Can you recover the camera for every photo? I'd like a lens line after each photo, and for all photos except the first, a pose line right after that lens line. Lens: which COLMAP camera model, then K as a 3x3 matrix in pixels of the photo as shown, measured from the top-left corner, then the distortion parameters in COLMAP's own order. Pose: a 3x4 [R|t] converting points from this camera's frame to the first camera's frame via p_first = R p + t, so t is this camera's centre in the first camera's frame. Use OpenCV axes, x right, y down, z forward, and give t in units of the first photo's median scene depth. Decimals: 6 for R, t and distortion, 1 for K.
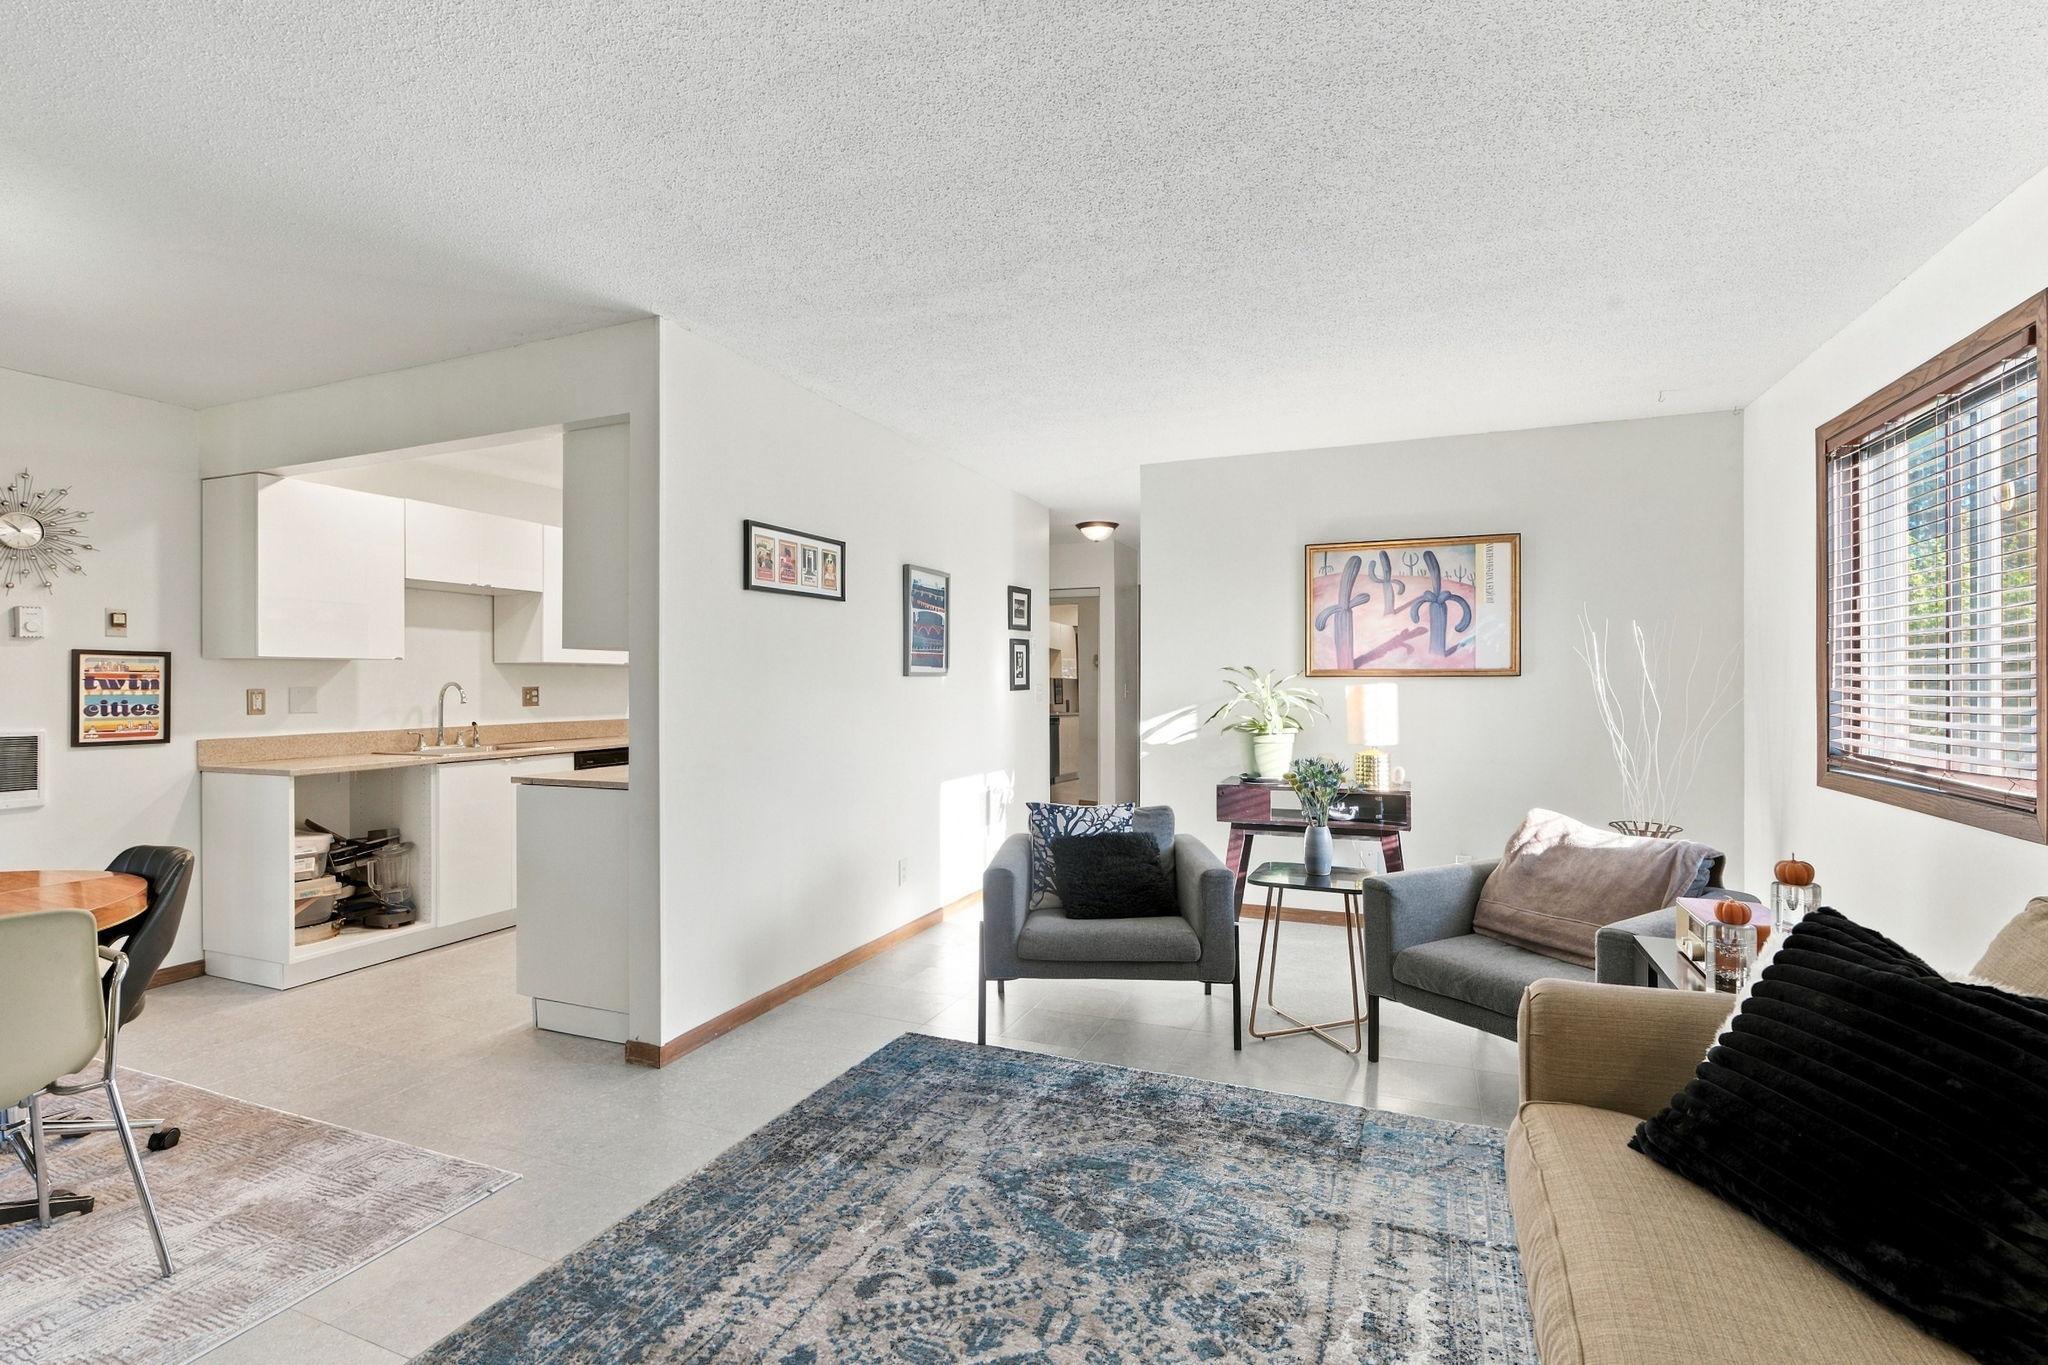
lens RADIAL K [[923.9, 0, 1029.4], [0, 923.9, 680.4], [0, 0, 1]] dist [-0.001348, 0.000280]
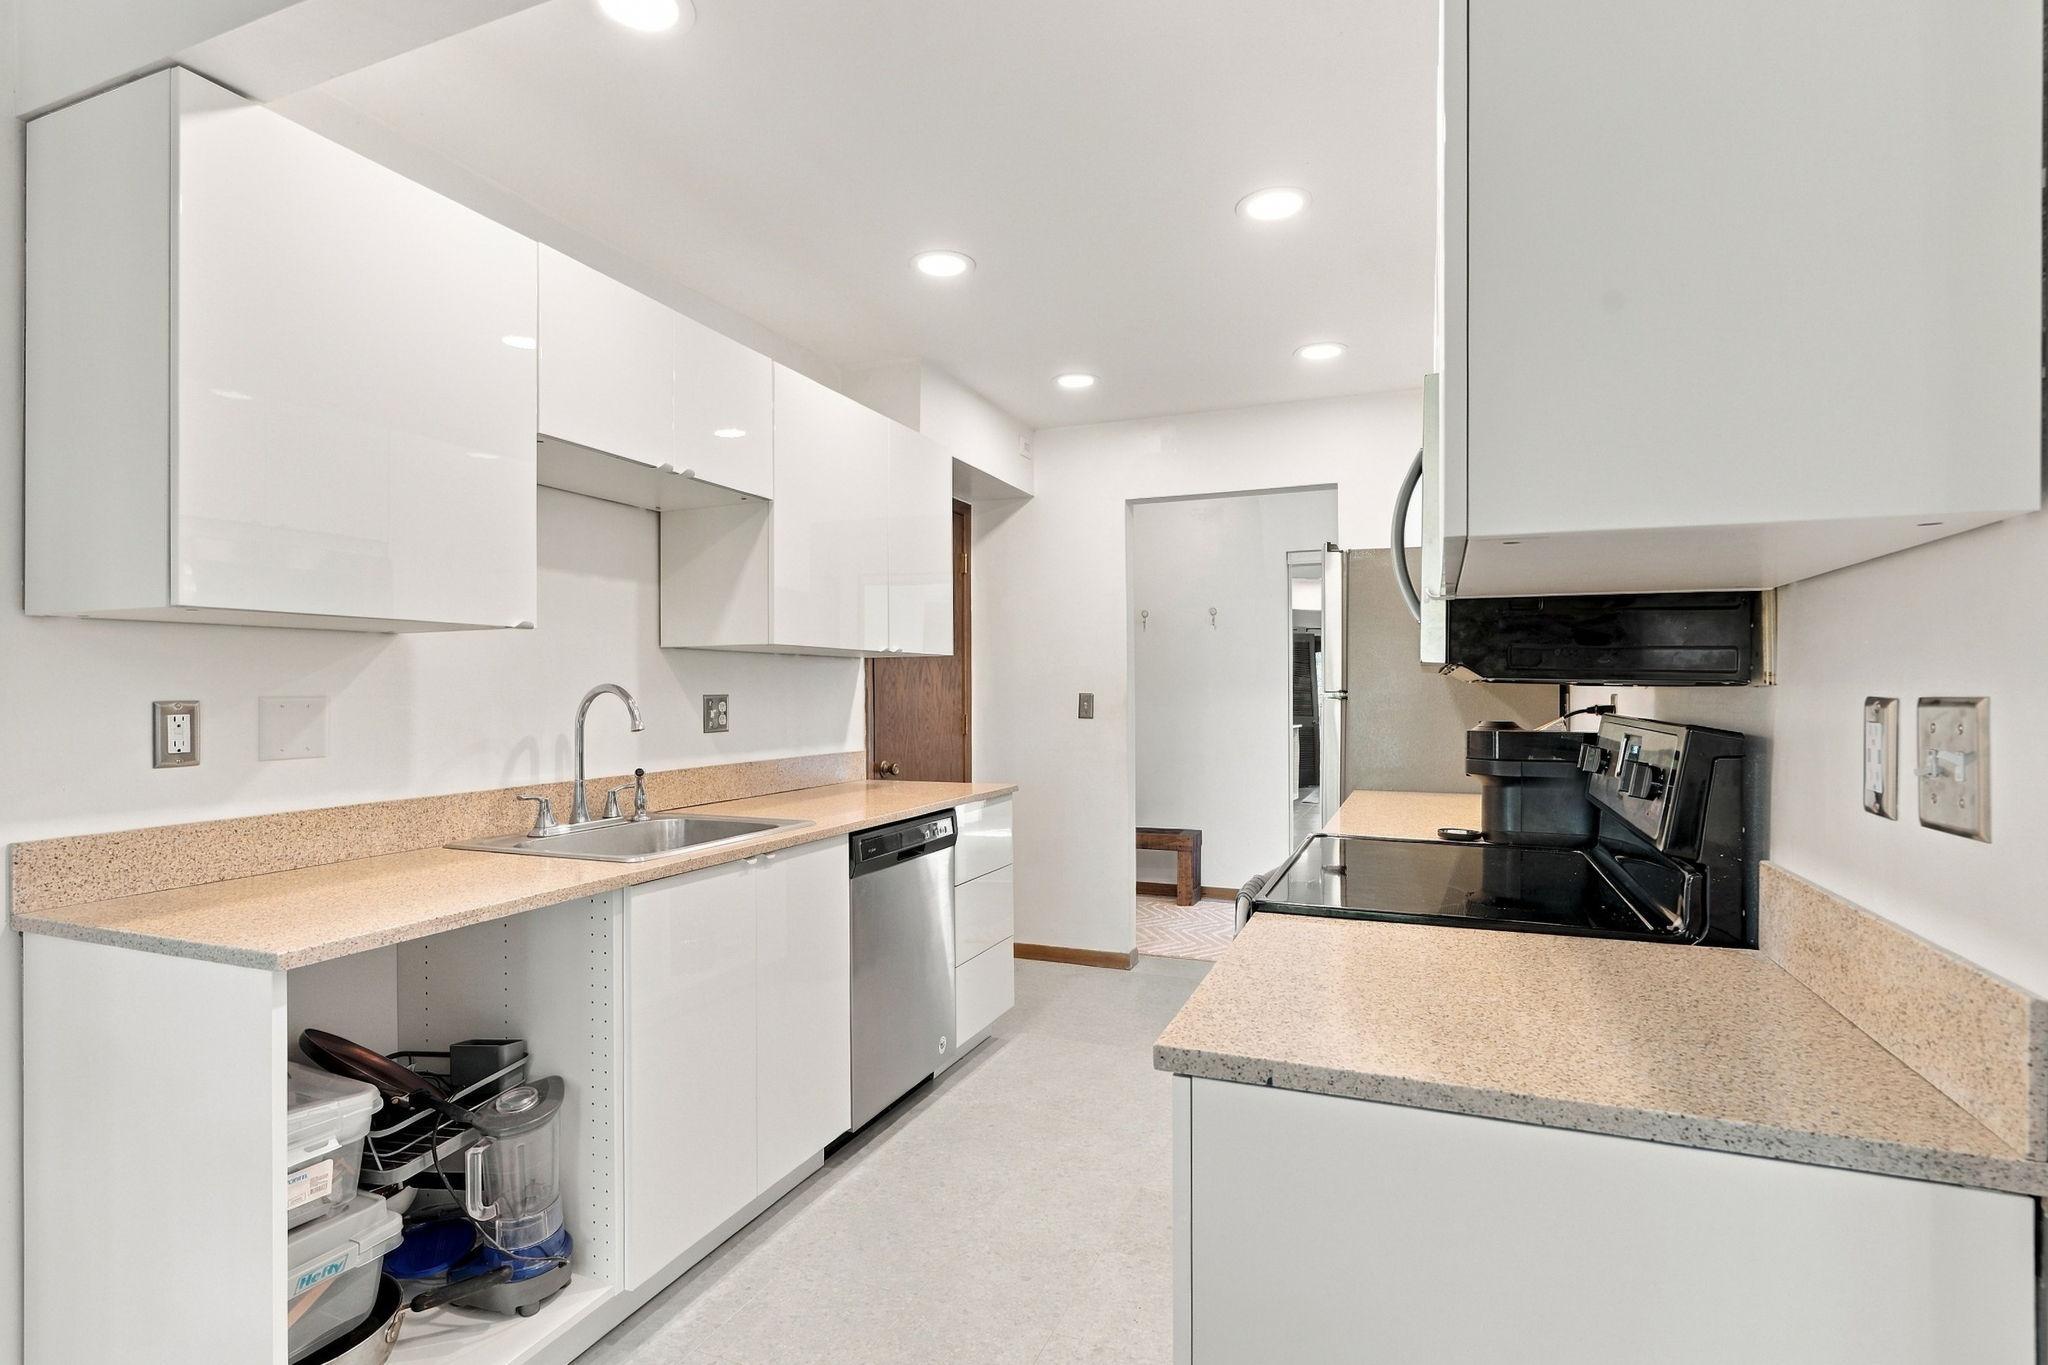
lens RADIAL K [[1005.2, 0, 1029.5], [0, 1005.2, 689.4], [0, 0, 1]] dist [-0.004858, -0.000908]
pose [[0.999996, 0.002367, 0.001664, -0.497615], [-0.002373, 0.999991, 0.003485, 0.002679], [-0.001655, -0.003489, 0.999993, 0.600401]]
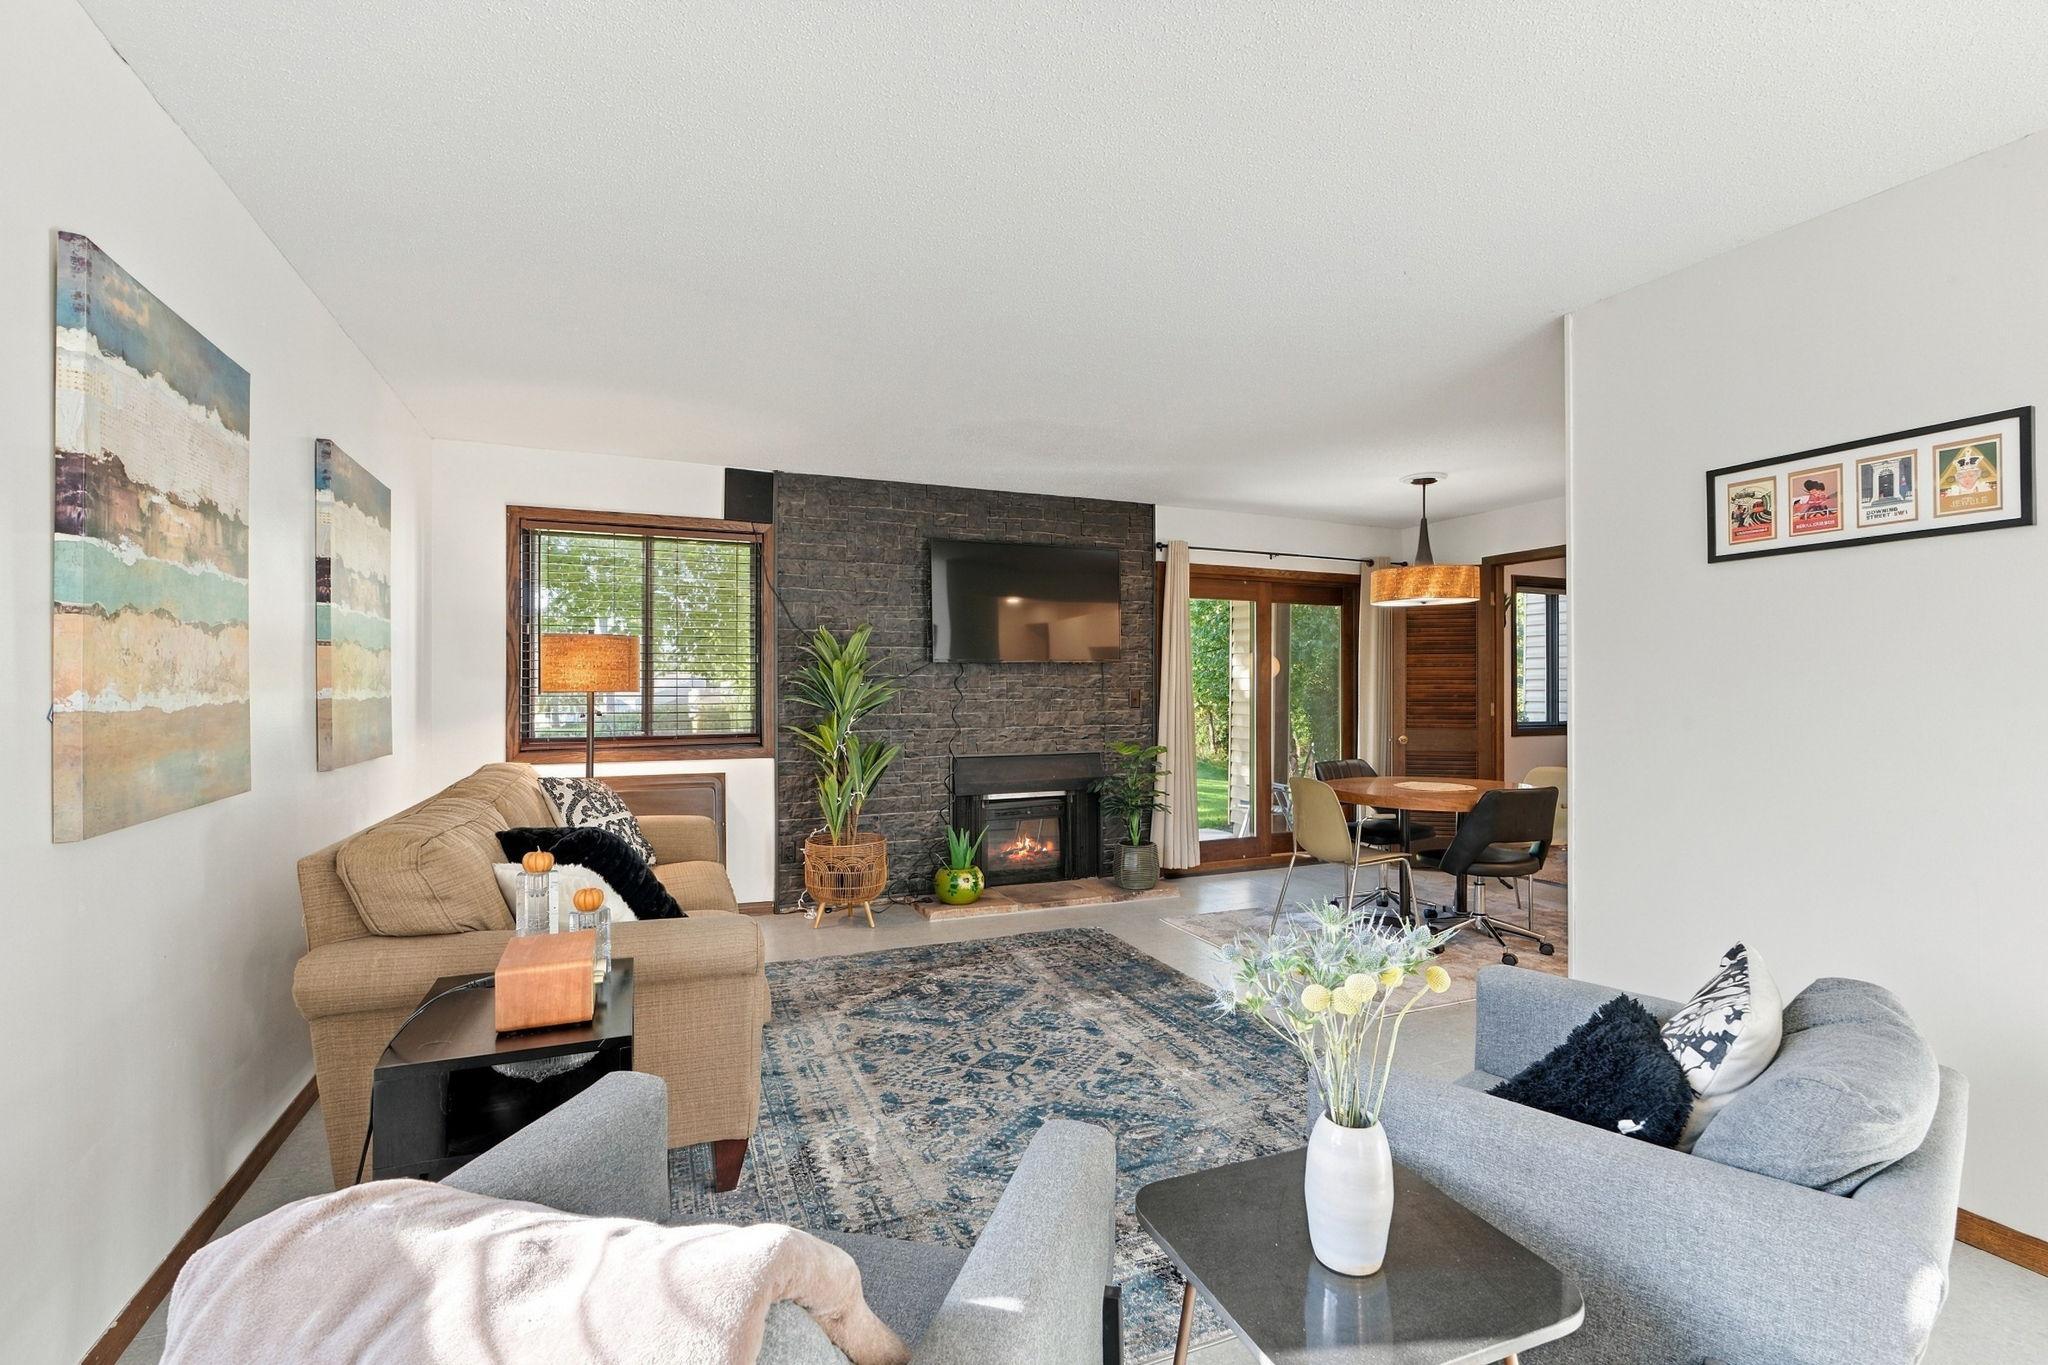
lens RADIAL K [[923.9, 0, 1028.3], [0, 923.9, 685.2], [0, 0, 1]] dist [-0.001348, 0.000280]
pose [[-0.697117, 0.004495, -0.716943, 0.521504], [0.003422, 0.999990, 0.002942, -0.002389], [0.716949, -0.000403, -0.697125, 0.942912]]
